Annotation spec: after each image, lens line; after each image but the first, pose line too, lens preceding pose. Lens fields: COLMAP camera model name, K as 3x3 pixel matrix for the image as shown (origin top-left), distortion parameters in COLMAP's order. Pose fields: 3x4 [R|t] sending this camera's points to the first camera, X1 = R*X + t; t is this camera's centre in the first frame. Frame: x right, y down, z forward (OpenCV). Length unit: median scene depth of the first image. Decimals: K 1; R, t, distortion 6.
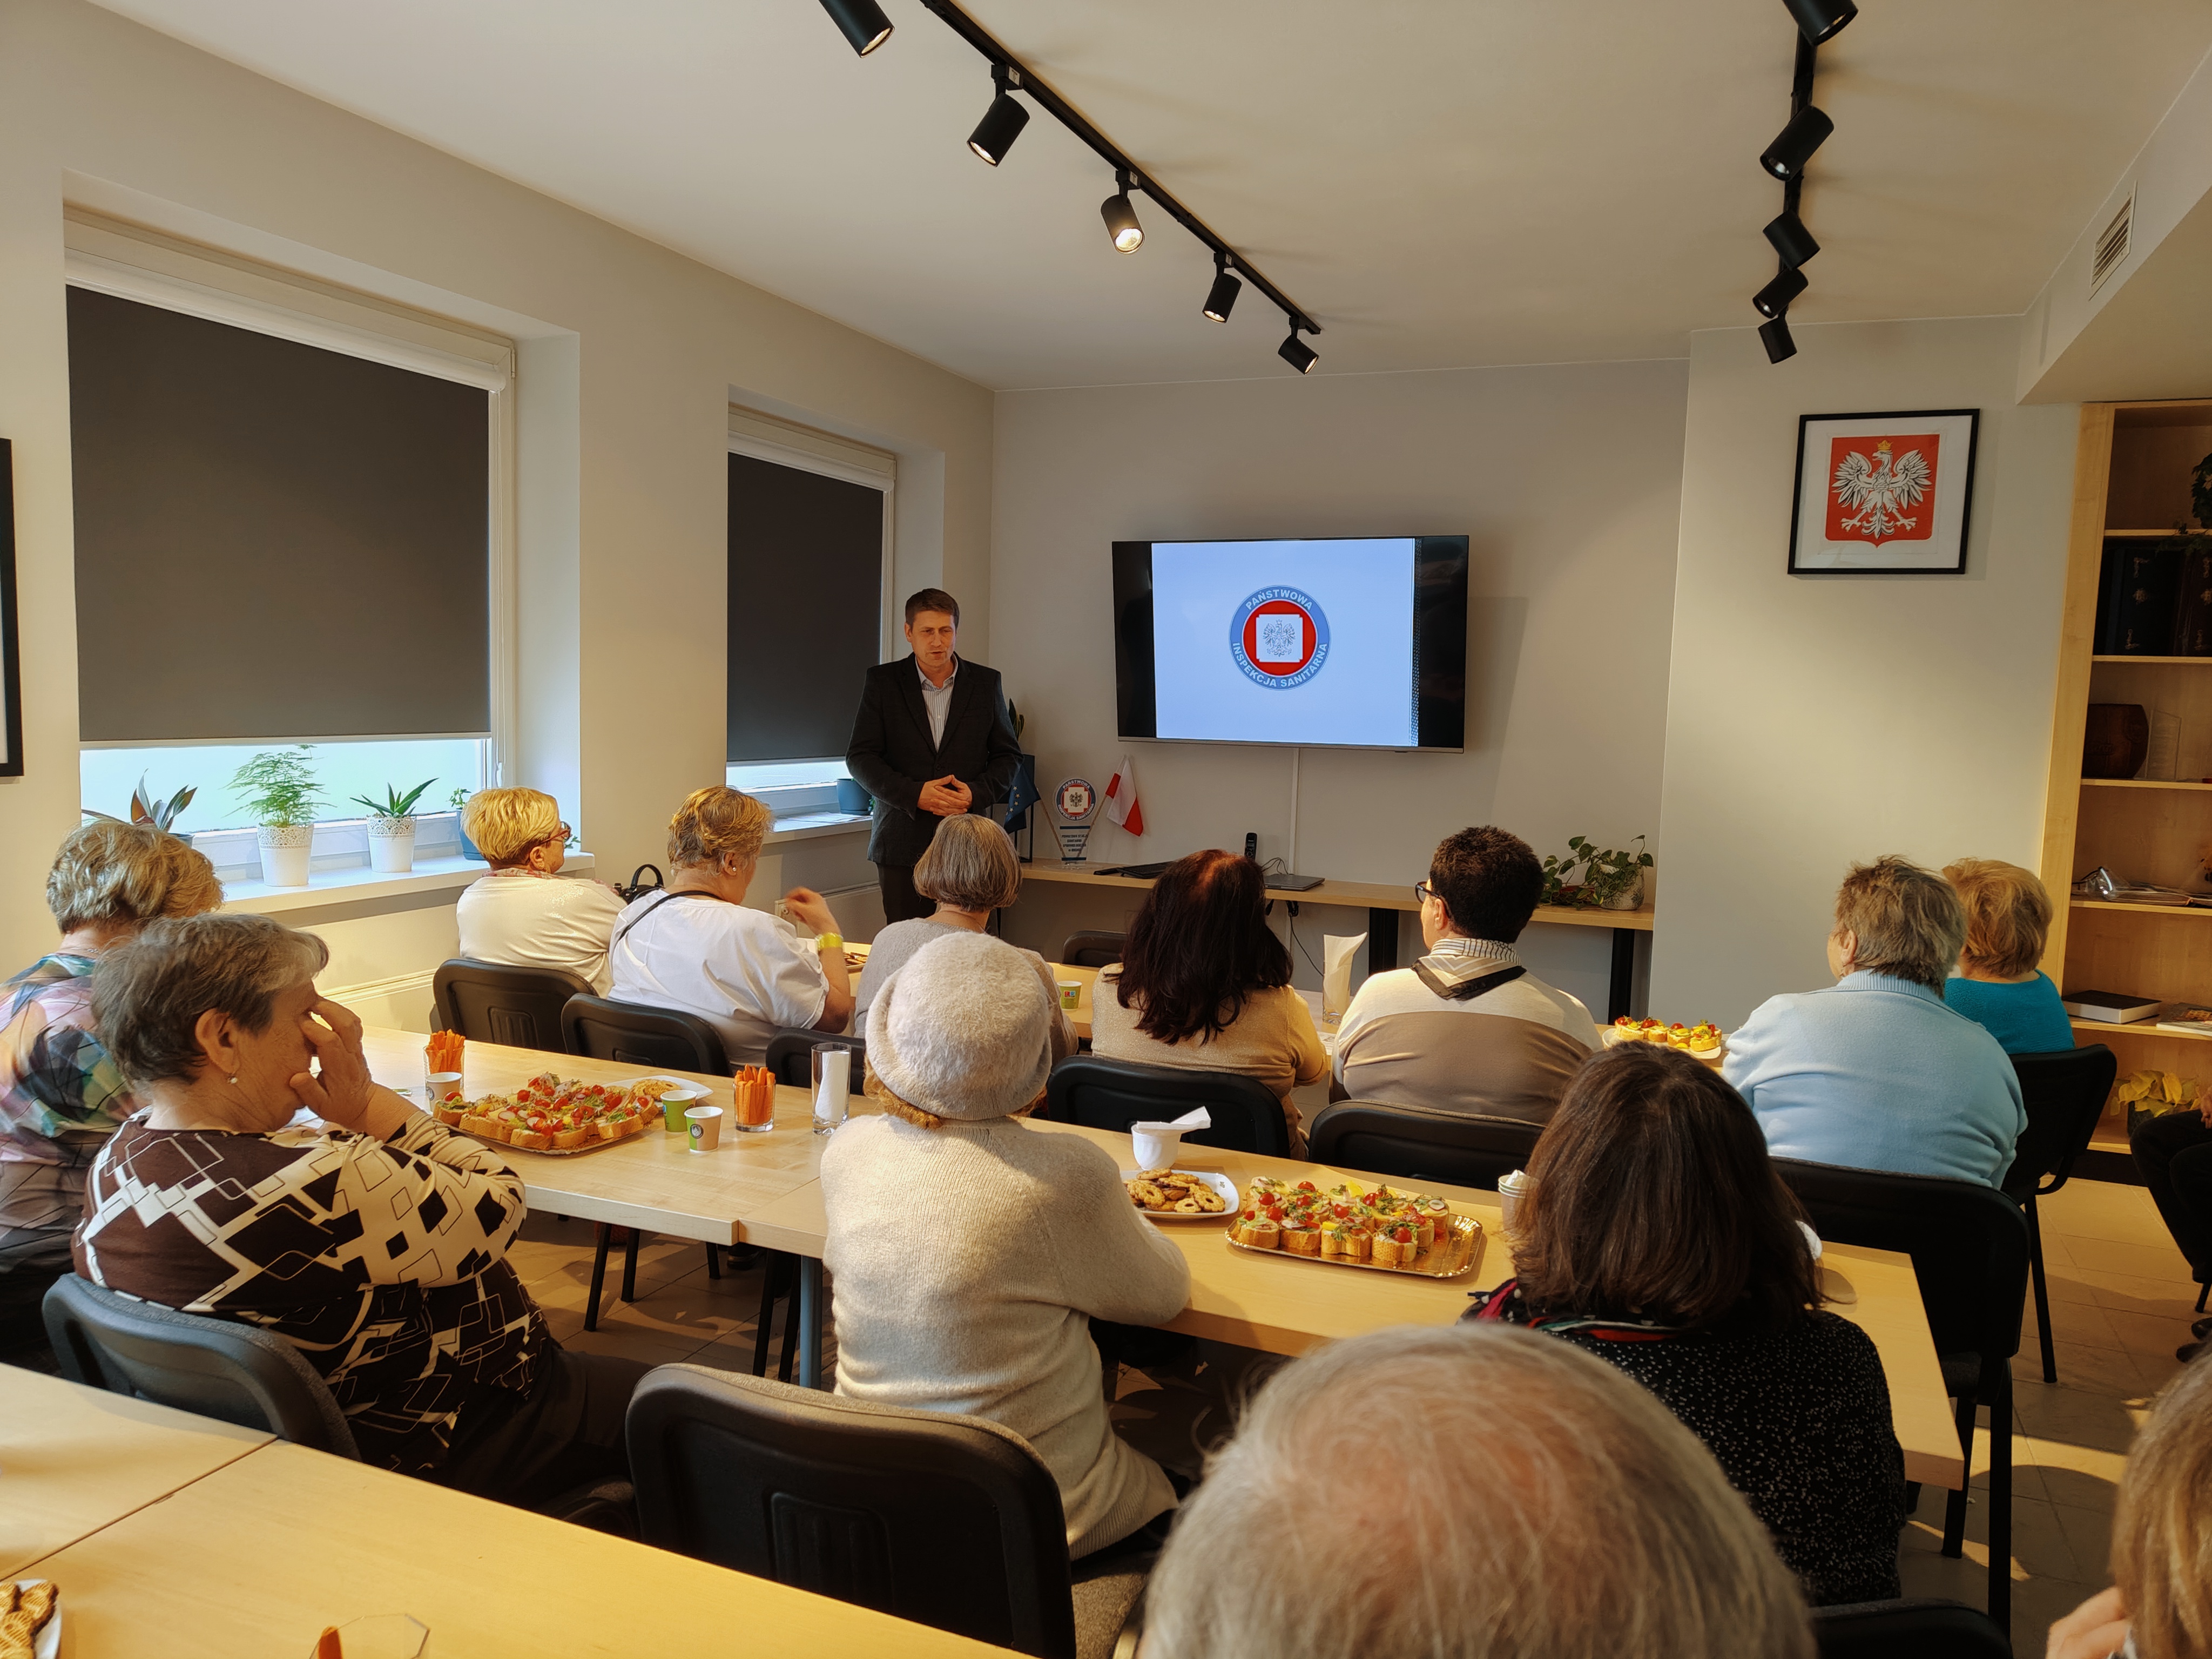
lens RADIAL K [[1557.0, 0, 1106.0], [0, 1557.0, 829.5], [0, 0, 1]] dist [0.032666, -0.008855]
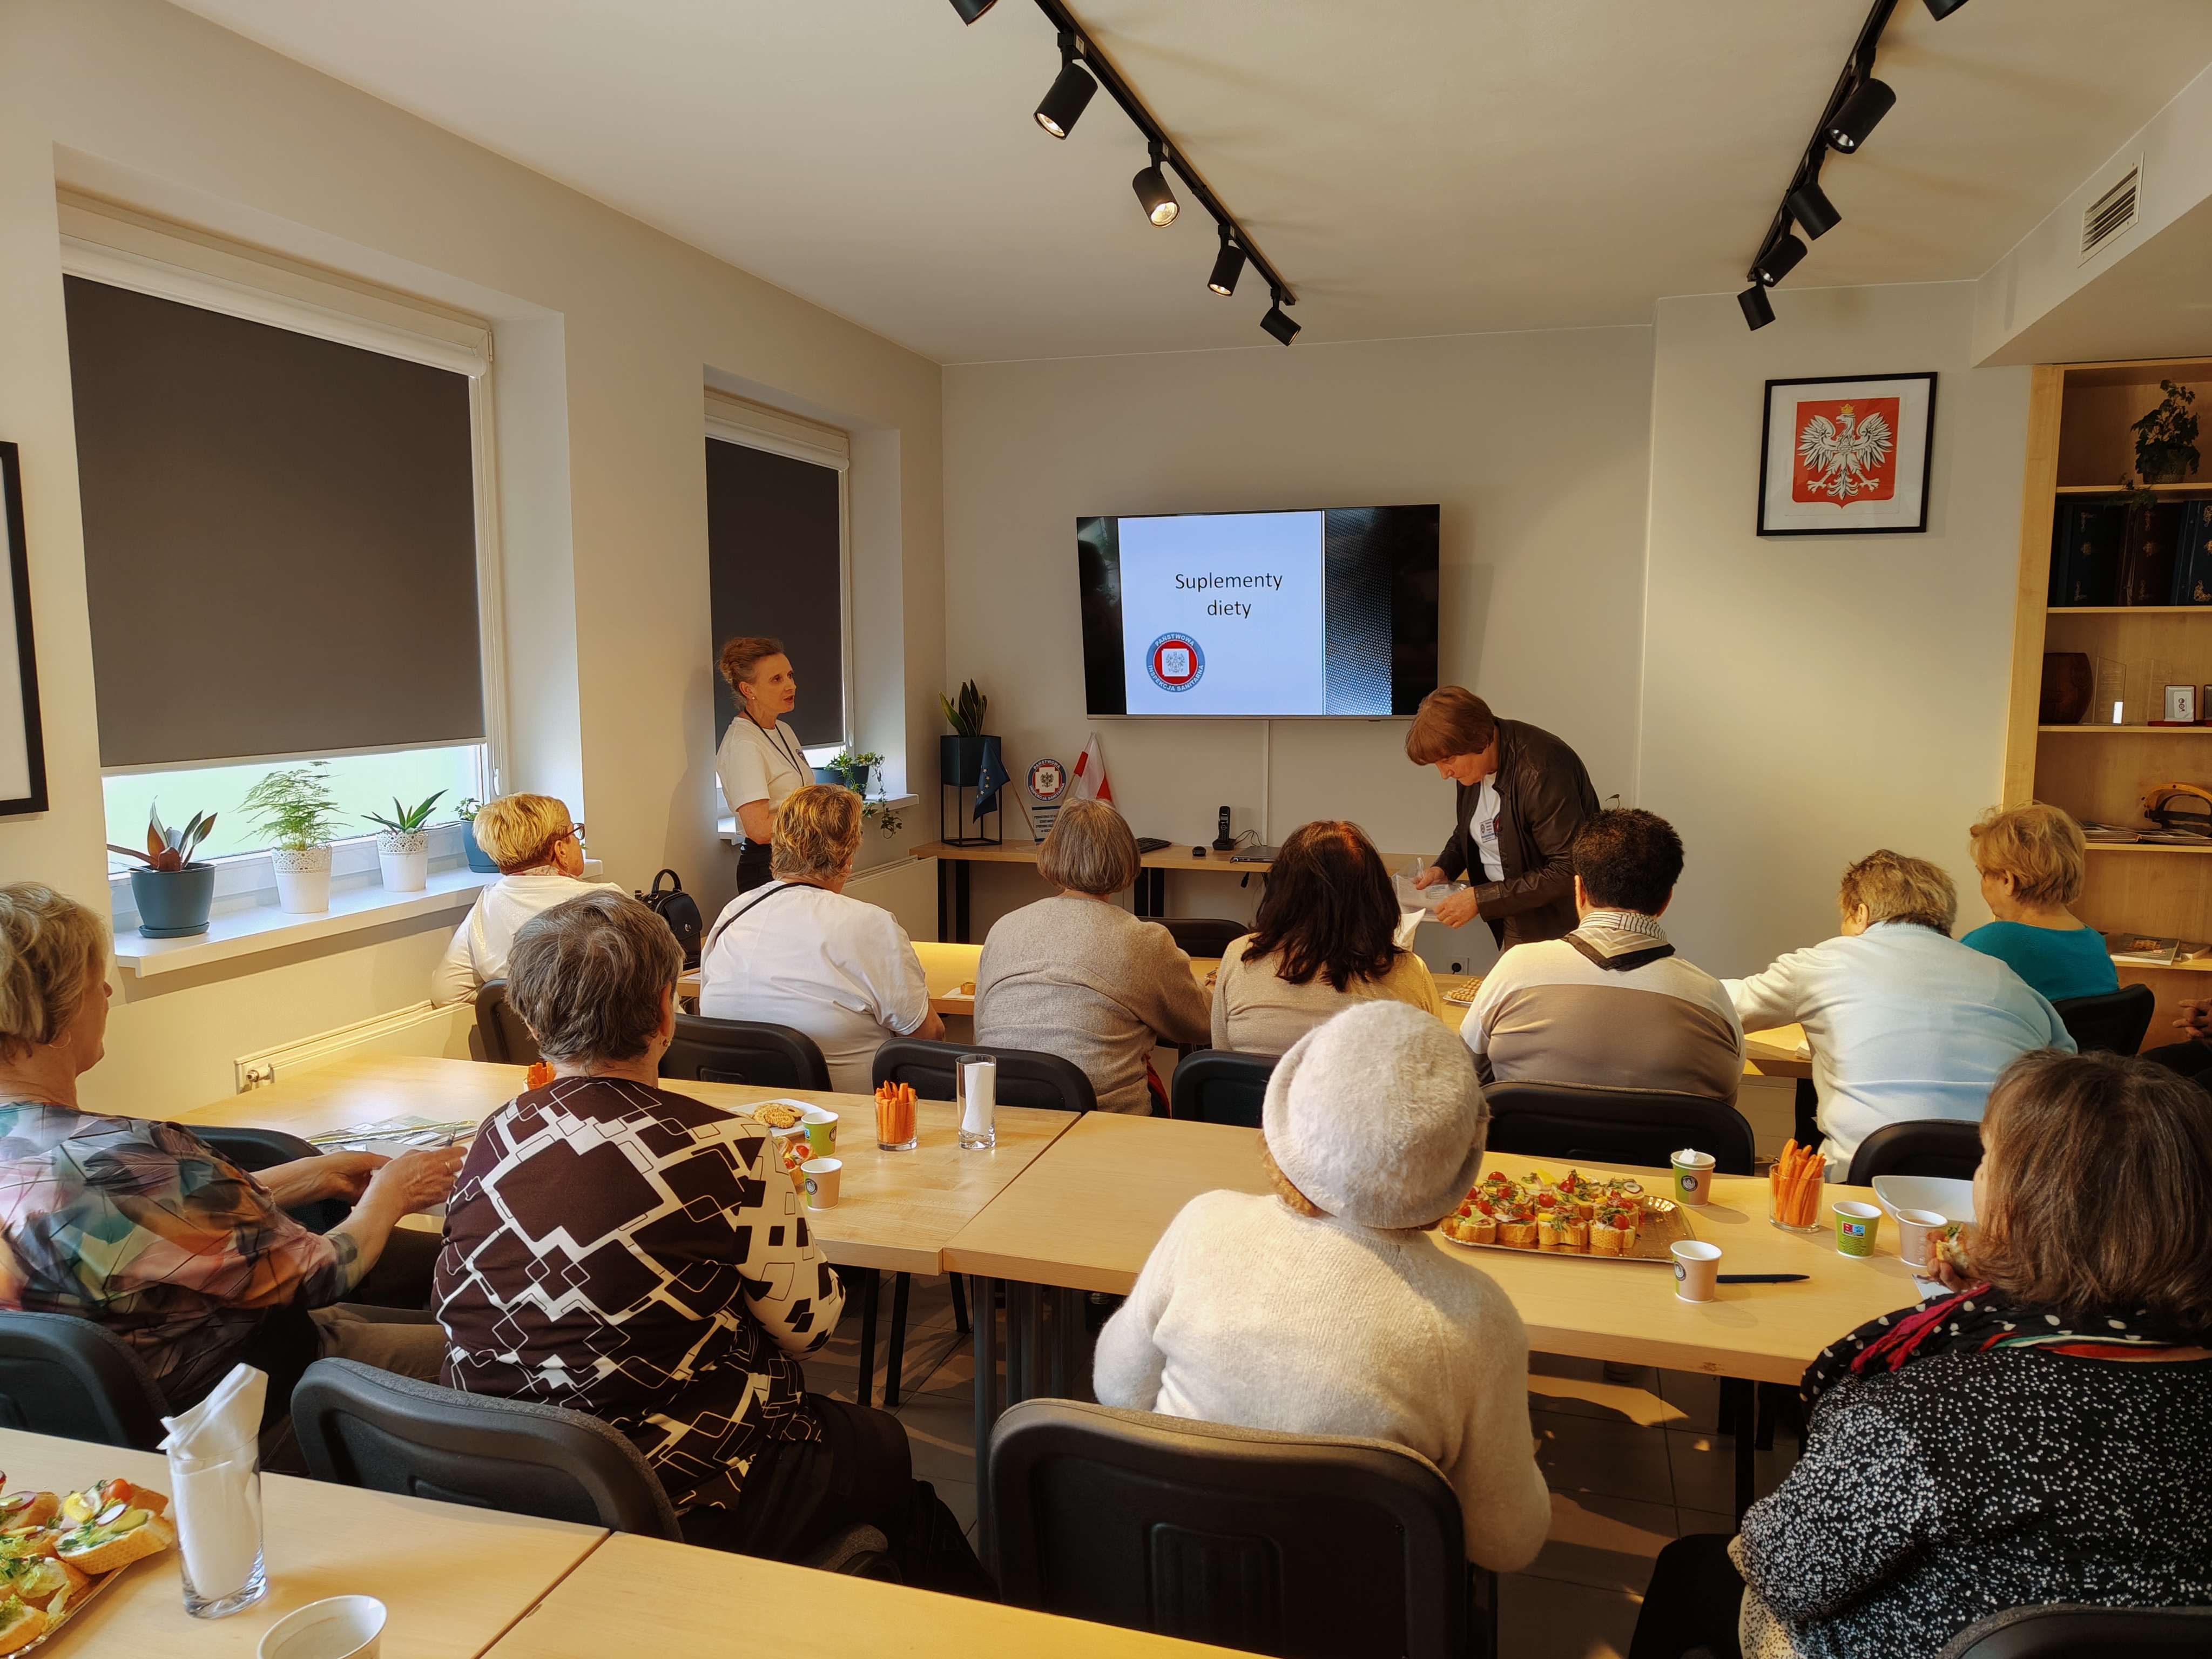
lens RADIAL K [[1551.3, 0, 1106.0], [0, 1551.3, 829.5], [0, 0, 1]] dist [0.044109, -0.021819]
pose [[0.994691, -0.041303, 0.094250, -0.109070], [0.039201, 0.998942, 0.024054, -0.014204], [-0.095144, -0.020231, 0.995258, 0.019294]]
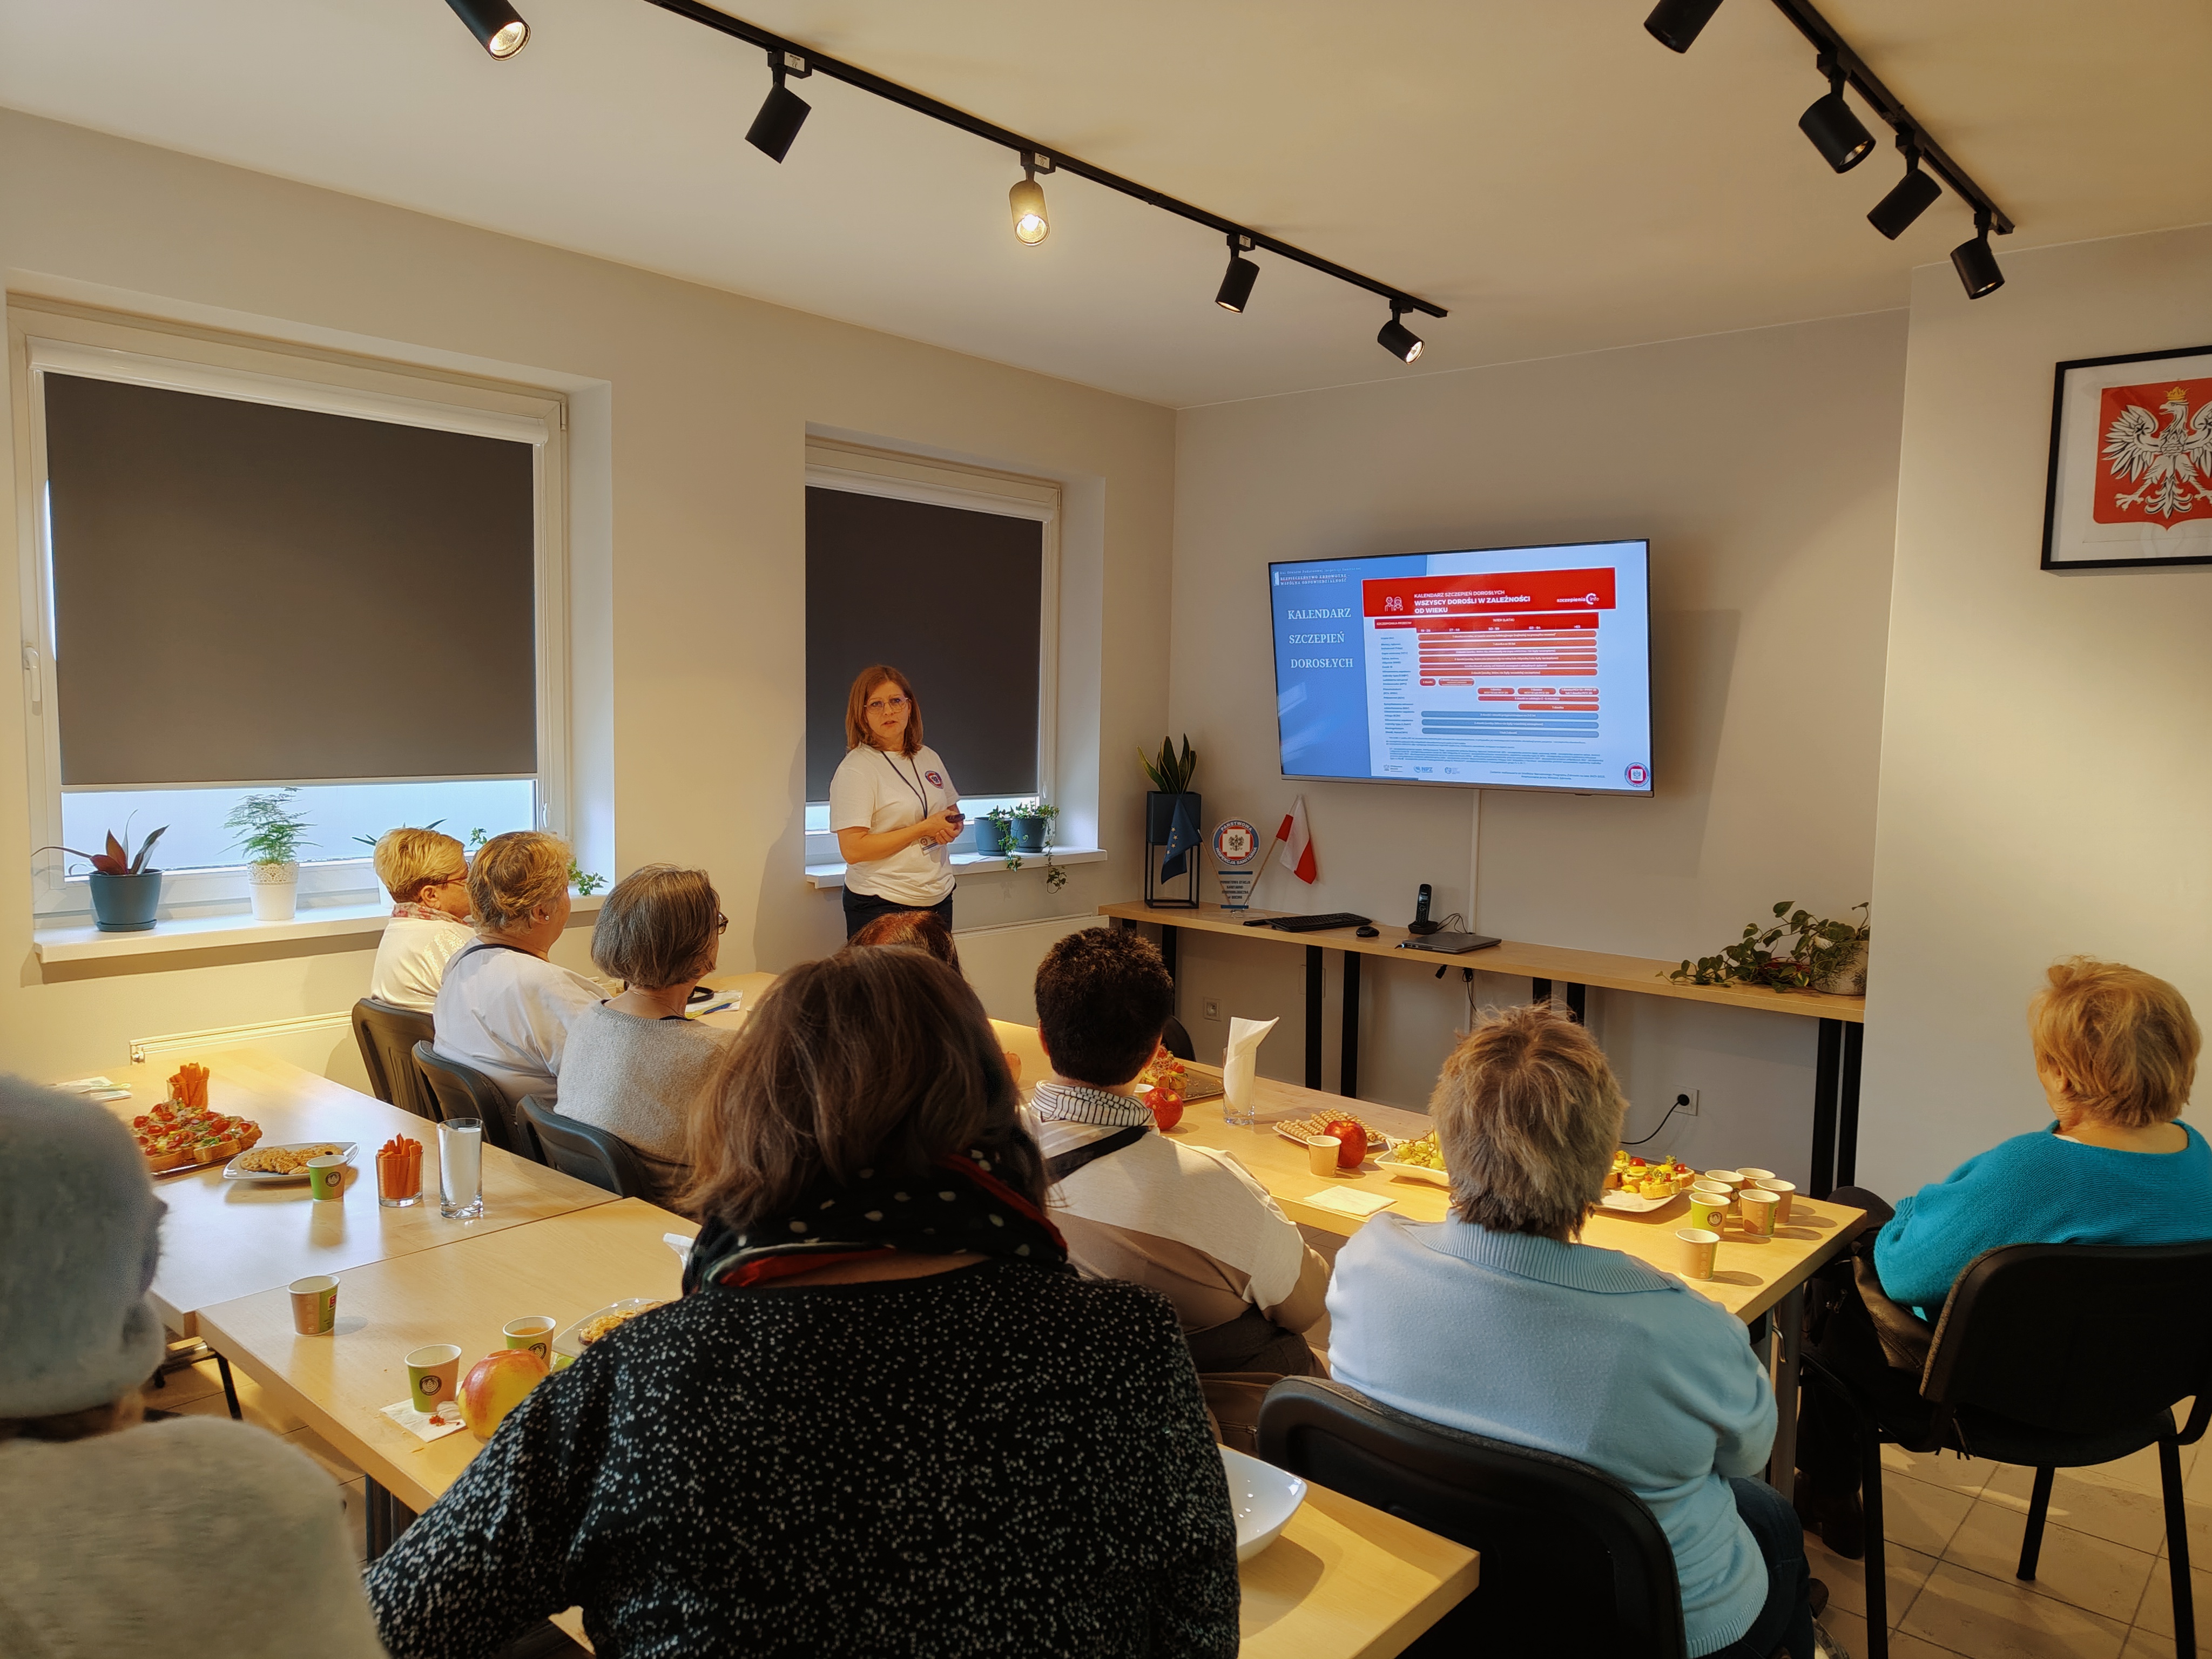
lens RADIAL K [[1560.3, 0, 1096.3], [0, 1560.3, 834.1], [0, 0, 1]] dist [0.017907, -0.000193]
pose [[0.945011, 0.015927, -0.326651, 0.291521], [-0.020665, 0.999726, -0.011038, -0.017754], [0.326386, 0.017182, 0.945081, 0.142840]]
